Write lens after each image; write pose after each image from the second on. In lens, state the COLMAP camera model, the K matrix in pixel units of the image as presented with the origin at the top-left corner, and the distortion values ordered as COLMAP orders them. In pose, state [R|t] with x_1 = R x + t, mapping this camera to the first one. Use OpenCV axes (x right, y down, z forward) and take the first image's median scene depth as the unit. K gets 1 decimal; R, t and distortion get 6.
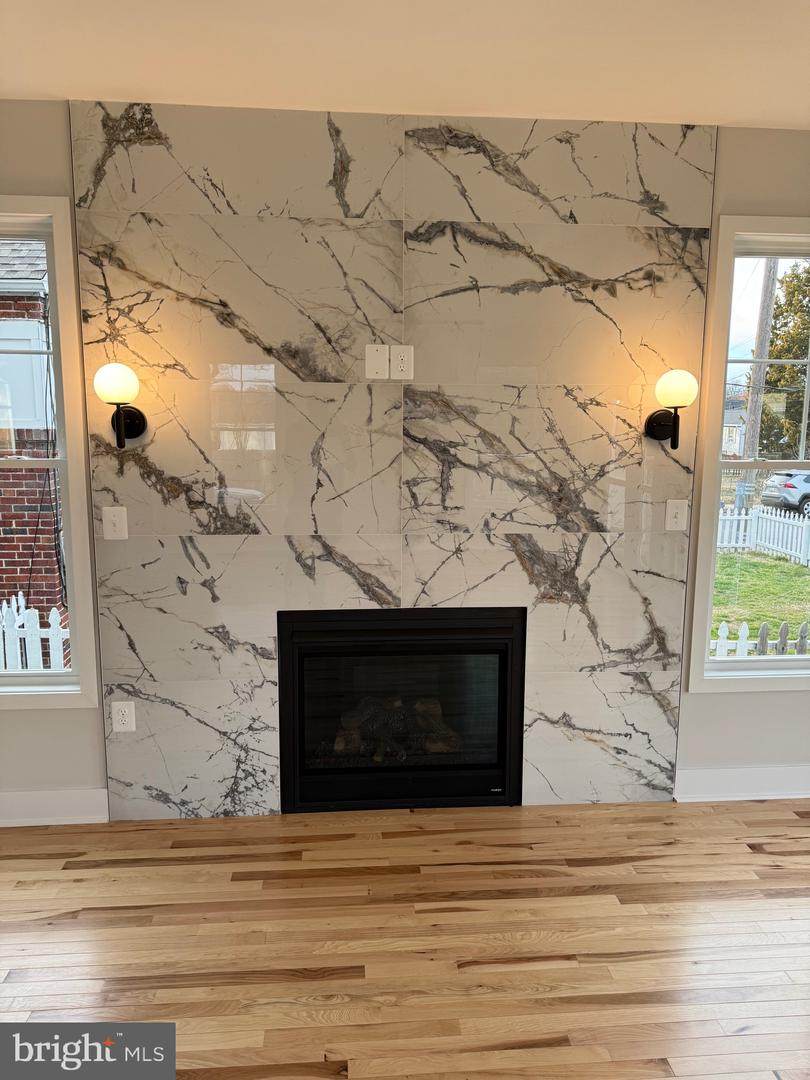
lens RADIAL K [[760.8, 0, 406.3], [0, 760.8, 538.6], [0, 0, 1]] dist [0.041989, -0.034019]
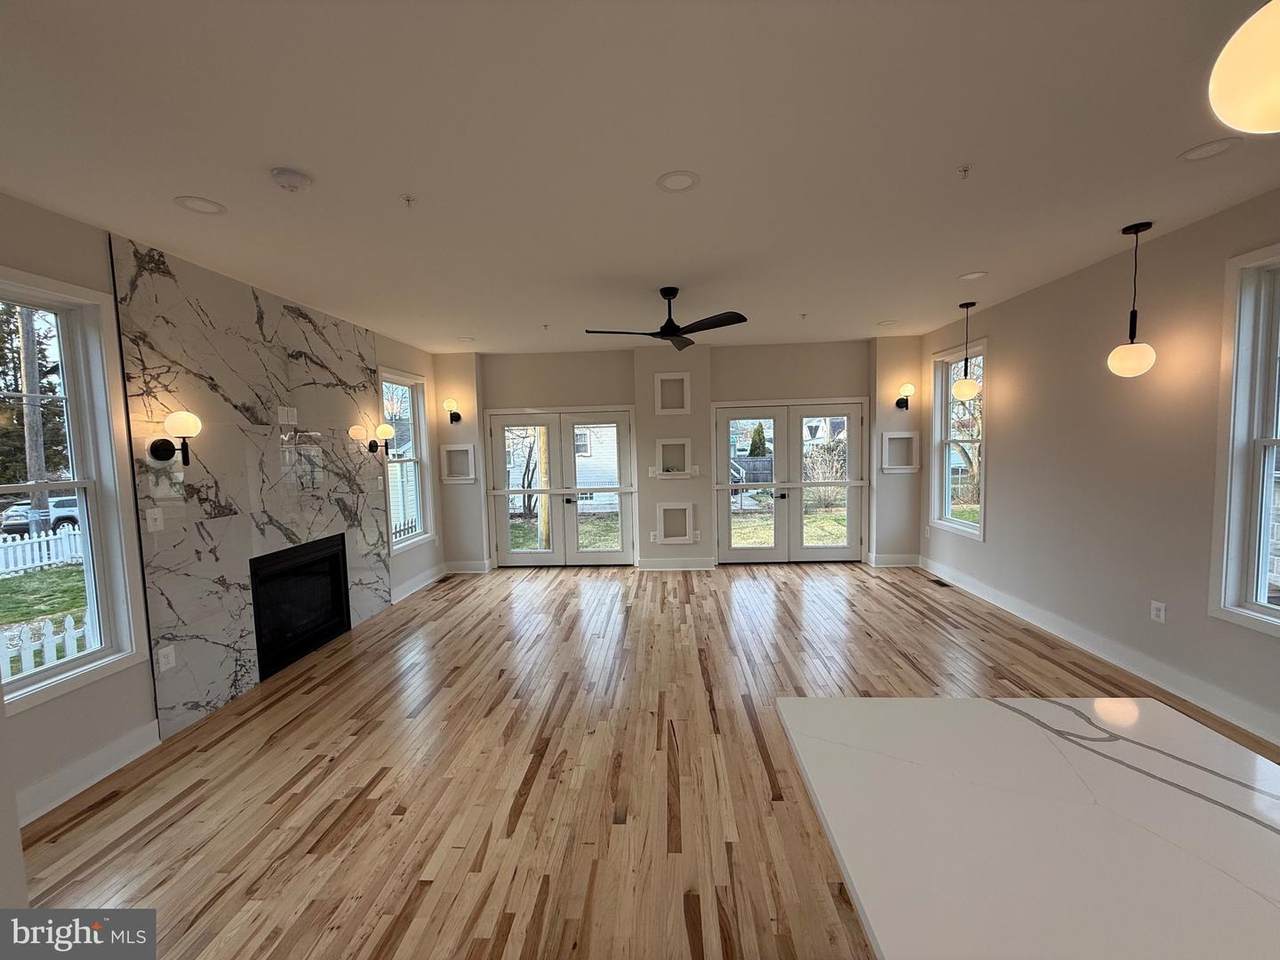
lens RADIAL K [[514.4, 0, 640.6], [0, 514.4, 479.6], [0, 0, 1]] dist [0.000961, 0.000206]
pose [[0.126039, -0.080158, 0.988781, -1.195430], [0.179947, 0.982042, 0.056674, 0.014093], [-0.975568, 0.170785, 0.138200, -0.029847]]
